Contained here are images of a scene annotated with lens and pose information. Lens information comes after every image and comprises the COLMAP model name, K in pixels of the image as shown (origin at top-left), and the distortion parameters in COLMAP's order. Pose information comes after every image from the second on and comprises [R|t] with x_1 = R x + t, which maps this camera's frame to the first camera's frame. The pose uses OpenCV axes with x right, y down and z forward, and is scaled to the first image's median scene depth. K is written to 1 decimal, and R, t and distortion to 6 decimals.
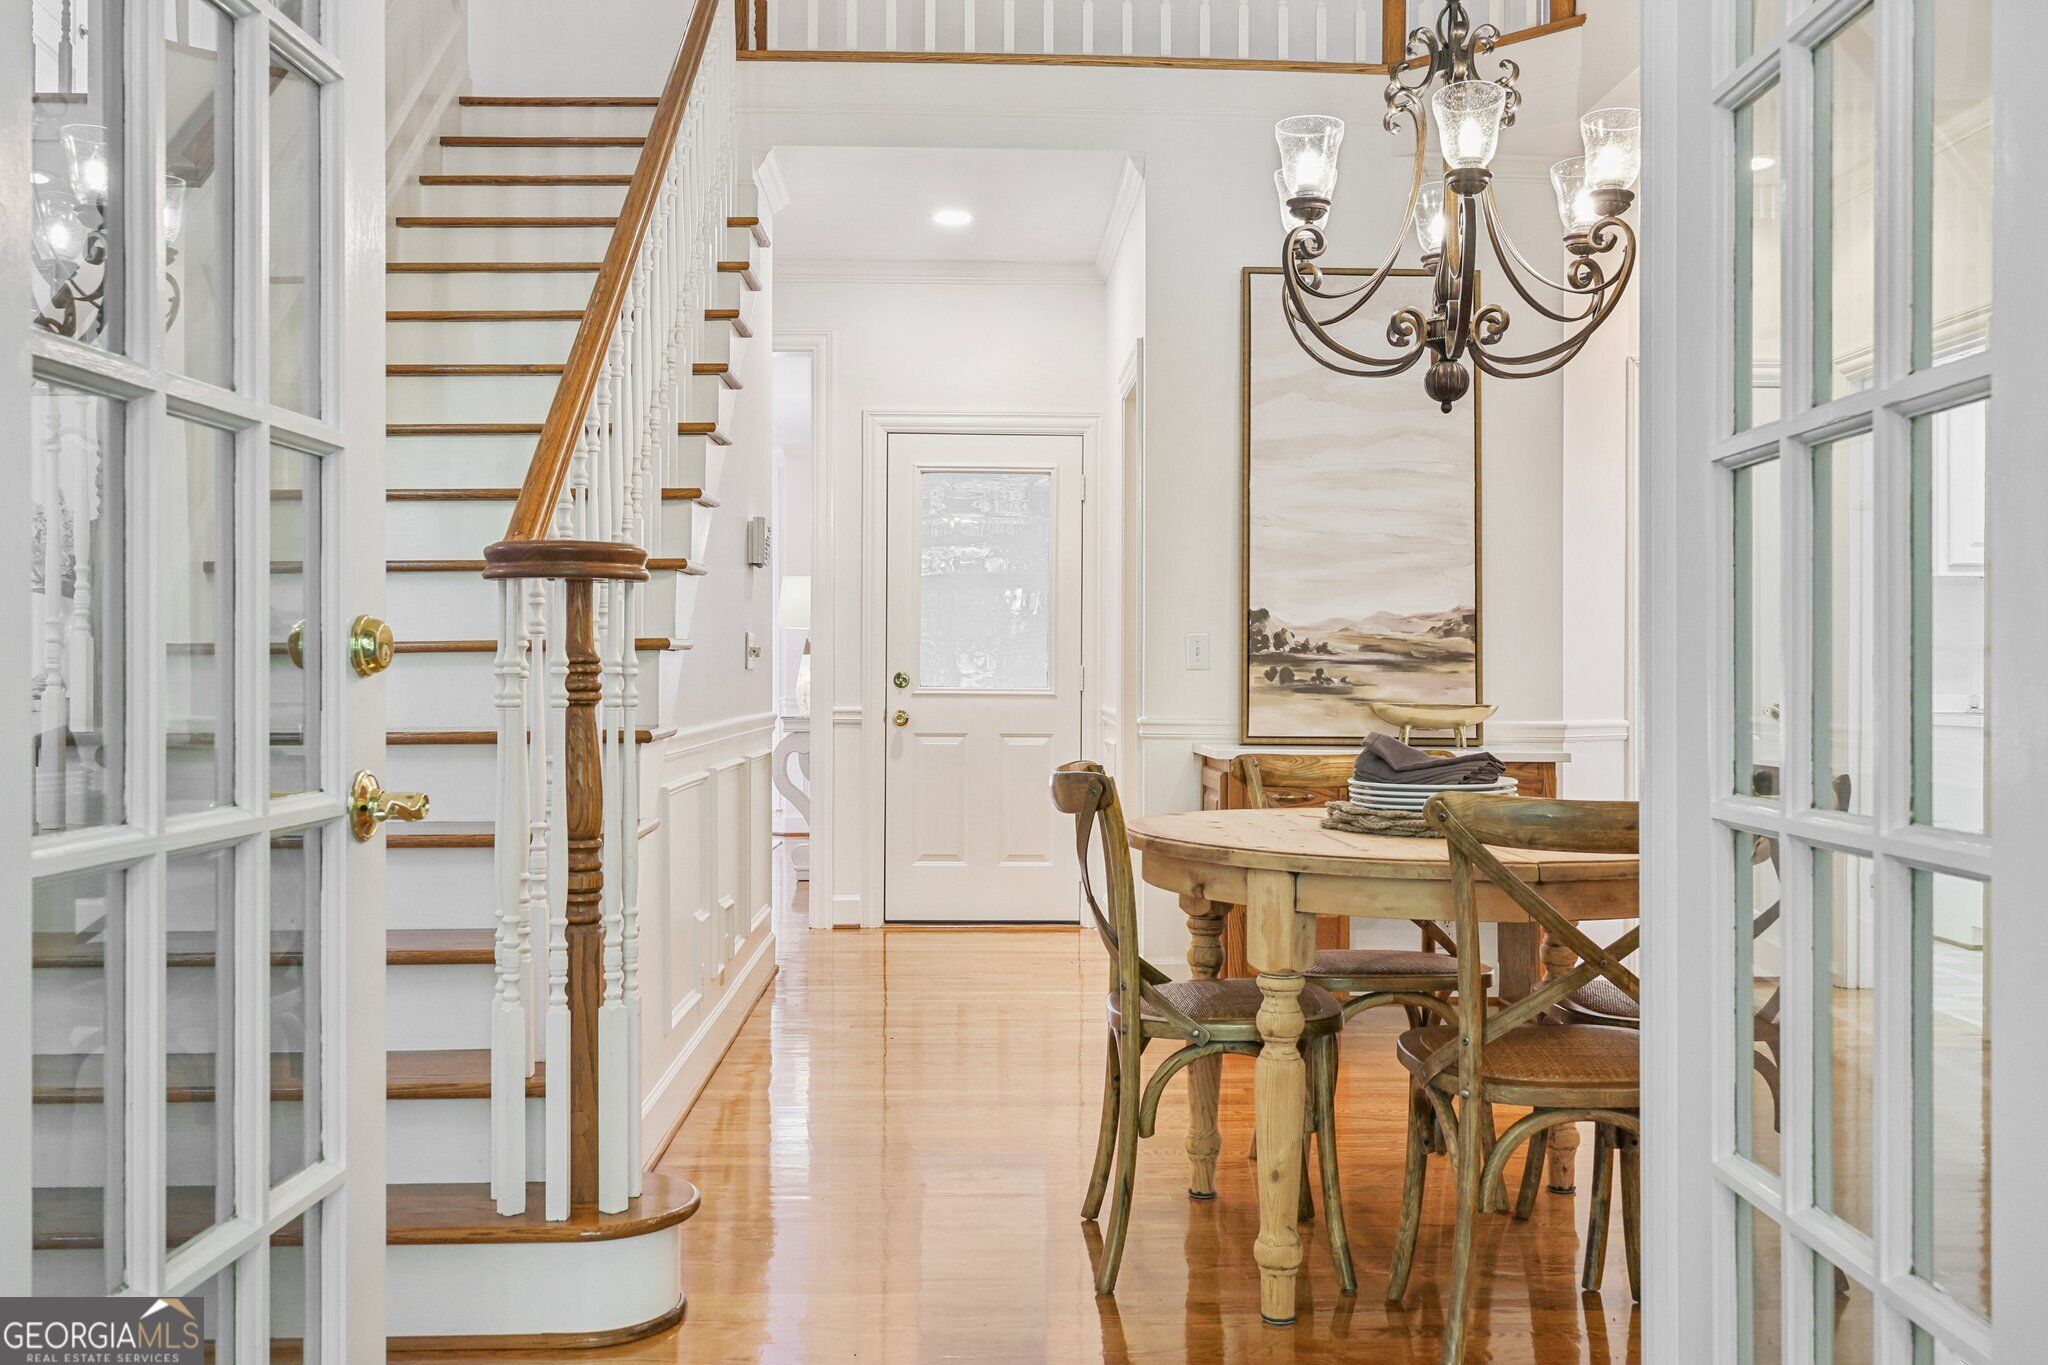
lens RADIAL K [[1768.6, 0, 1030.3], [0, 1768.6, 680.9], [0, 0, 1]] dist [0.008570, 0.006286]
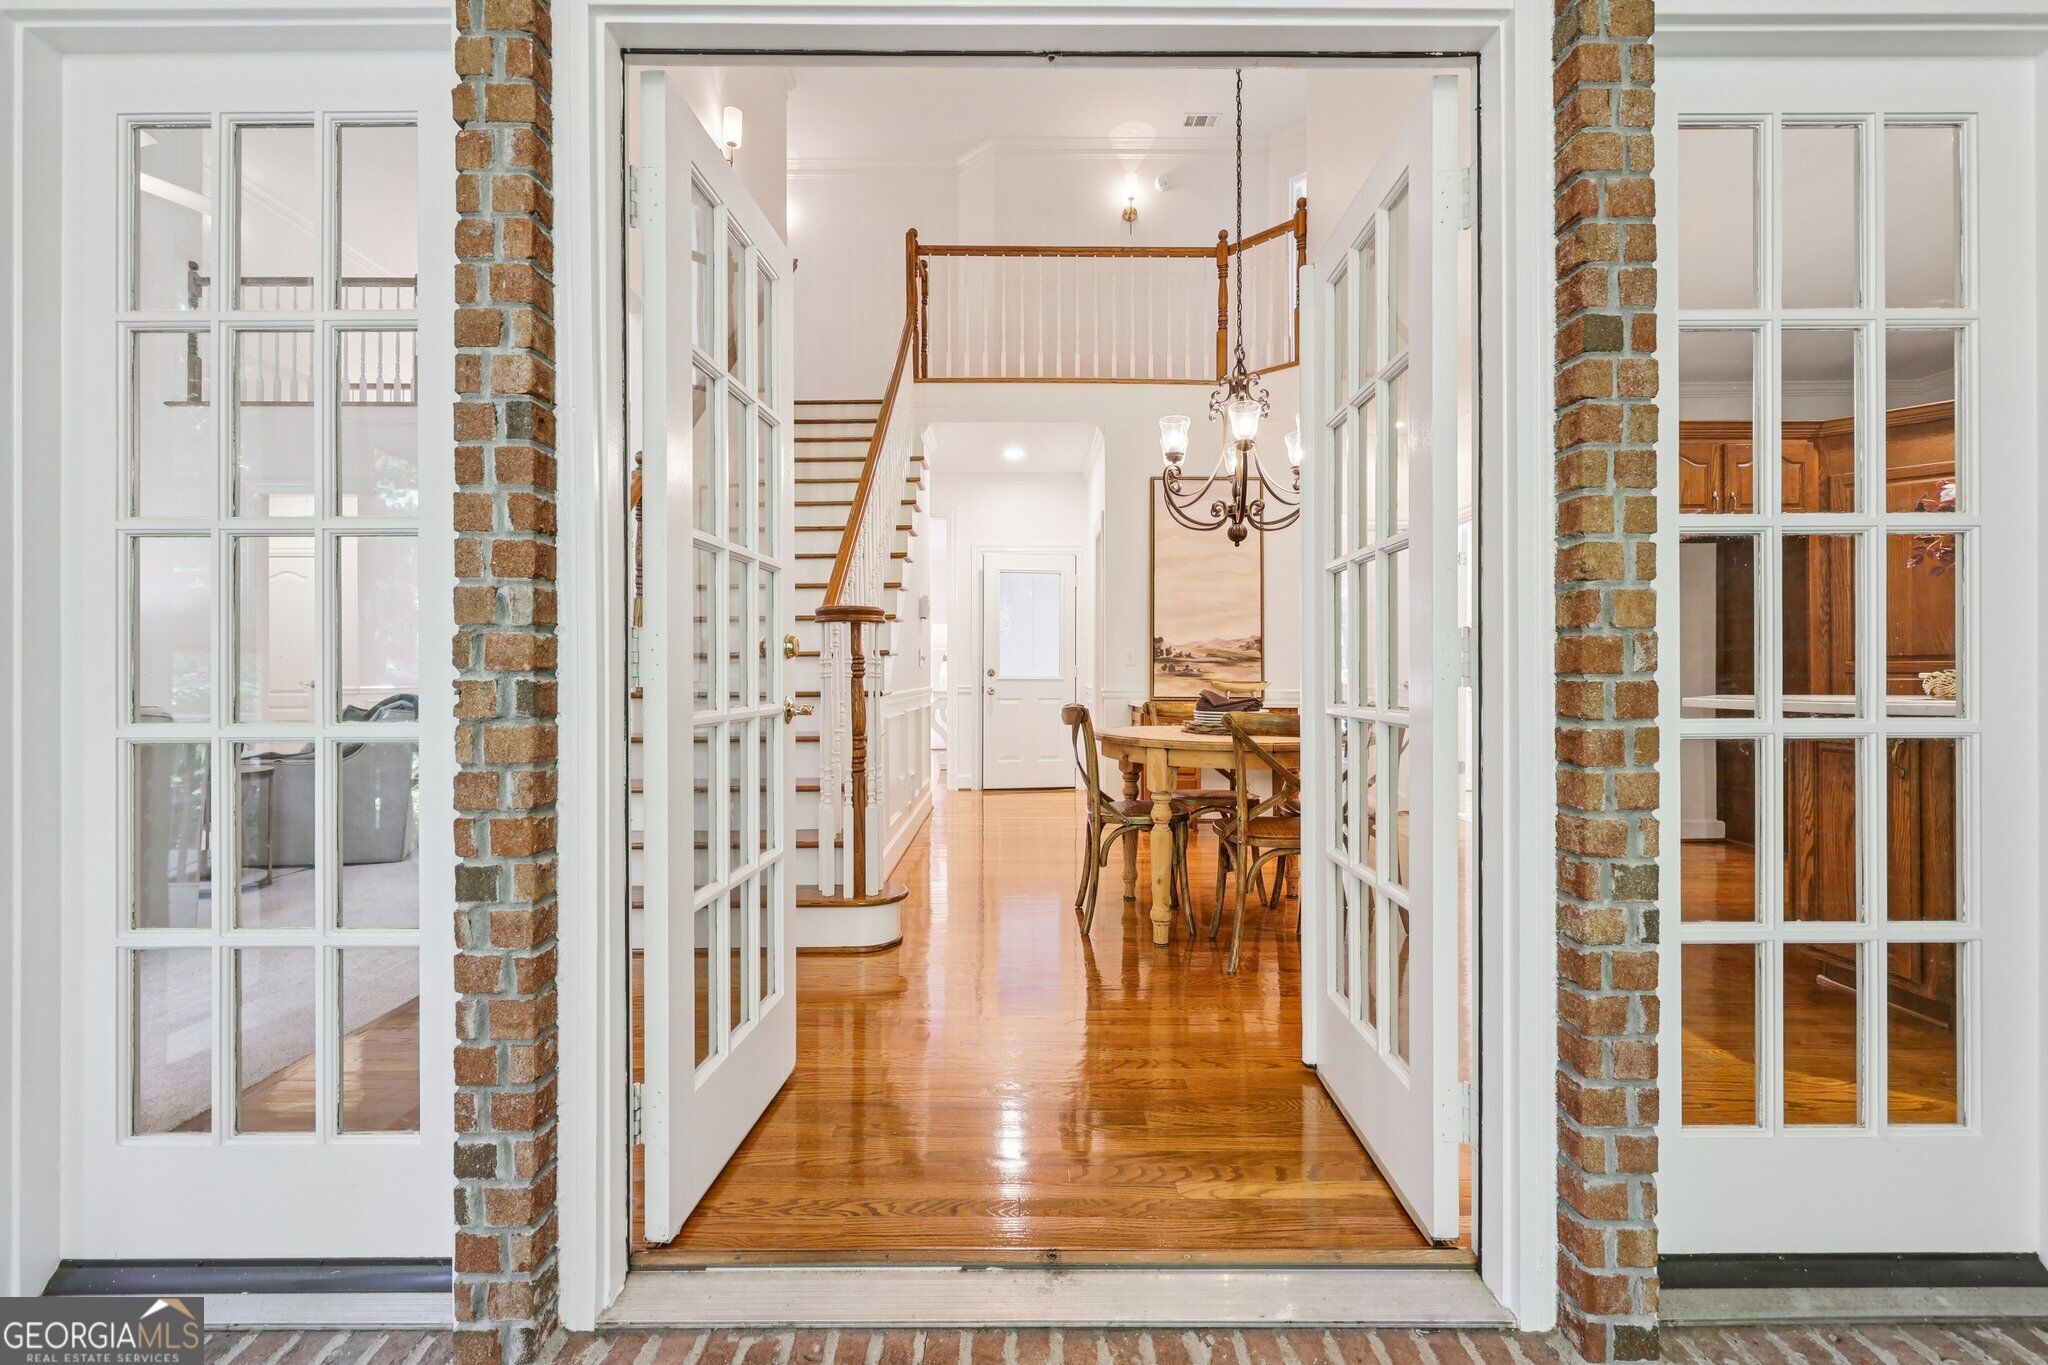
lens RADIAL K [[886.1, 0, 1020.2], [0, 886.1, 684.6], [0, 0, 1]] dist [-0.000341, -0.000005]
pose [[0.999381, -0.002983, -0.035043, -0.000310], [0.003264, 0.999963, 0.007957, 0.012454], [0.035018, -0.008067, 0.999354, -0.124992]]
